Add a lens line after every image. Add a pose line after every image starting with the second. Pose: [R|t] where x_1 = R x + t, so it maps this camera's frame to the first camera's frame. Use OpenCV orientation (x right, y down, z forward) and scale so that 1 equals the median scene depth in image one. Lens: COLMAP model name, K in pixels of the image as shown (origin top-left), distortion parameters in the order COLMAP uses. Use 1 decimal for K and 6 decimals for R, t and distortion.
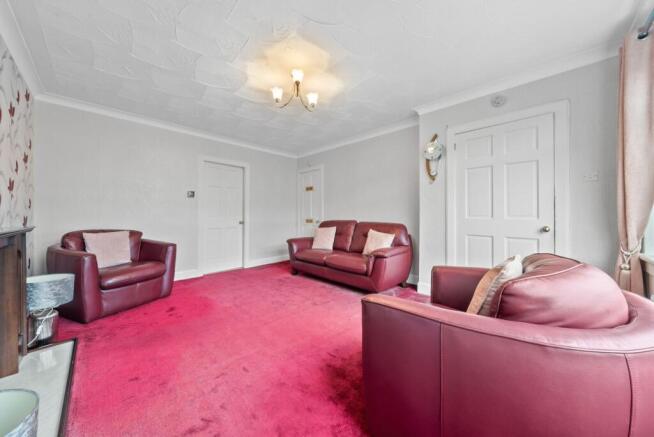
lens RADIAL K [[226.5, 0, 327.0], [0, 226.5, 218.5], [0, 0, 1]] dist [0.001859, 0.000002]
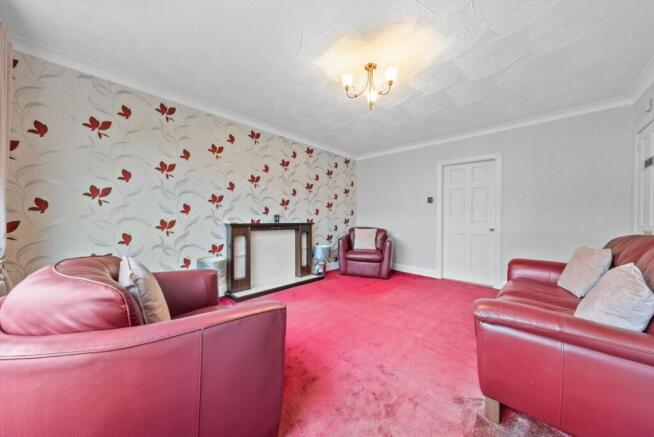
lens RADIAL K [[226.5, 0, 327.0], [0, 226.5, 218.5], [0, 0, 1]] dist [0.001859, 0.000002]
pose [[0.005692, 0.009622, -0.999938, 0.665909], [-0.013321, 0.999866, 0.009546, -0.025794], [0.999895, 0.013266, 0.005819, 0.662496]]
